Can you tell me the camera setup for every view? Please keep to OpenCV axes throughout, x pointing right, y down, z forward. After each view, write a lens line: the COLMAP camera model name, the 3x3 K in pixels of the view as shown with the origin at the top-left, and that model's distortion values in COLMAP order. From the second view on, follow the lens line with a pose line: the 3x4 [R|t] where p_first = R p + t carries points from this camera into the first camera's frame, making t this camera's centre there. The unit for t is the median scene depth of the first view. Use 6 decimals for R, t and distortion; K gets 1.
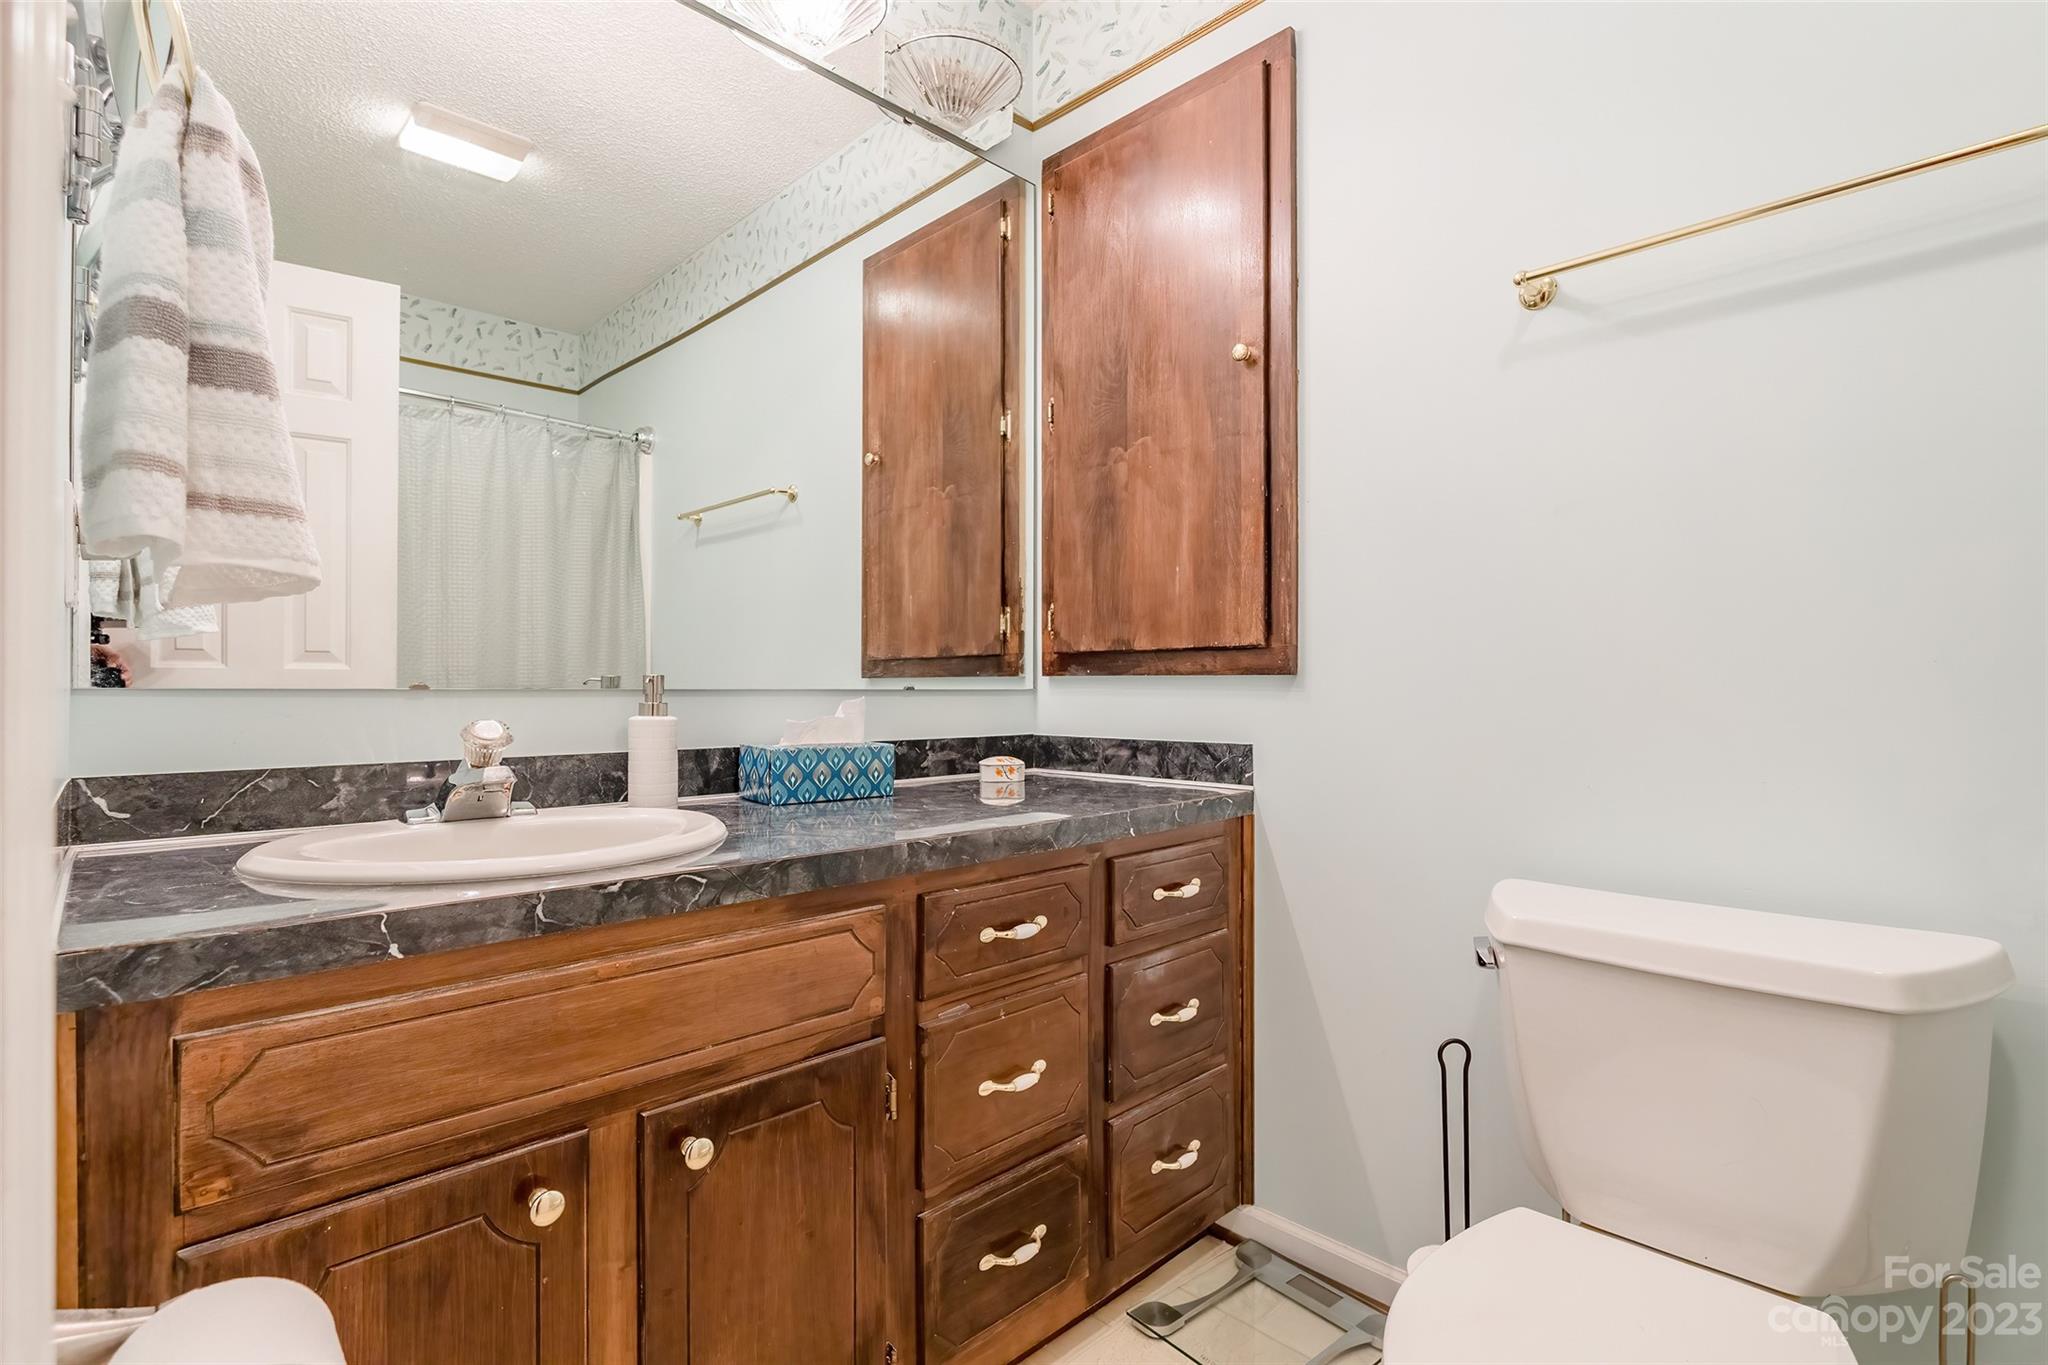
lens RADIAL K [[945.3, 0, 1015.4], [0, 945.3, 682.2], [0, 0, 1]] dist [-0.012612, 0.000797]
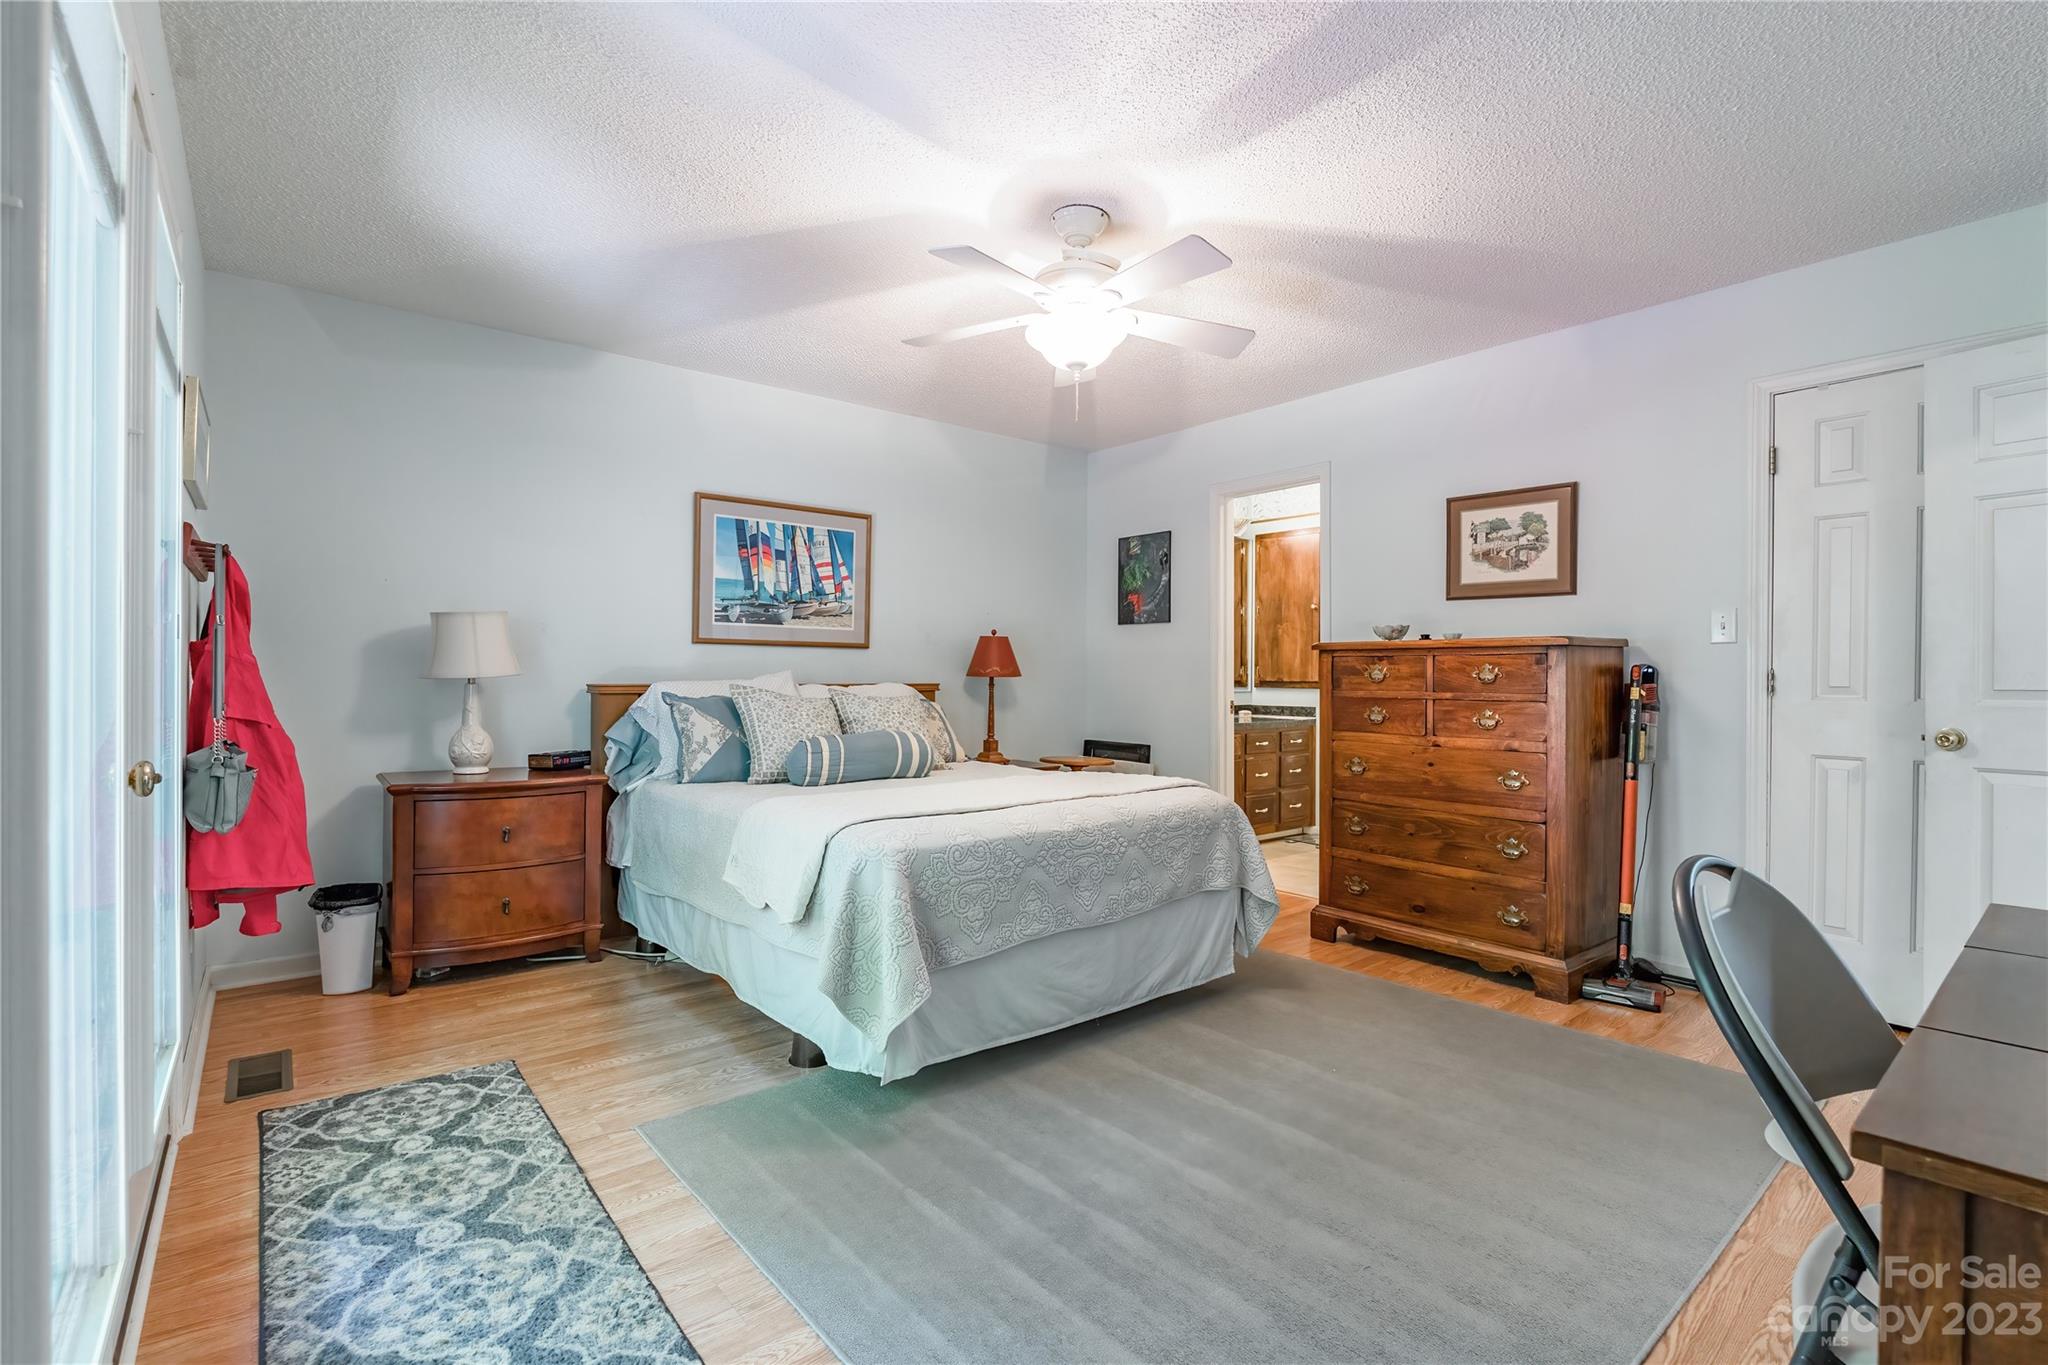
lens RADIAL K [[945.3, 0, 1026.3], [0, 945.3, 681.5], [0, 0, 1]] dist [-0.012612, 0.000797]
pose [[0.996326, 0.004275, -0.085536, -0.531736], [-0.003280, 0.999925, 0.011773, -0.069452], [0.085580, -0.011449, 0.996266, -2.617616]]
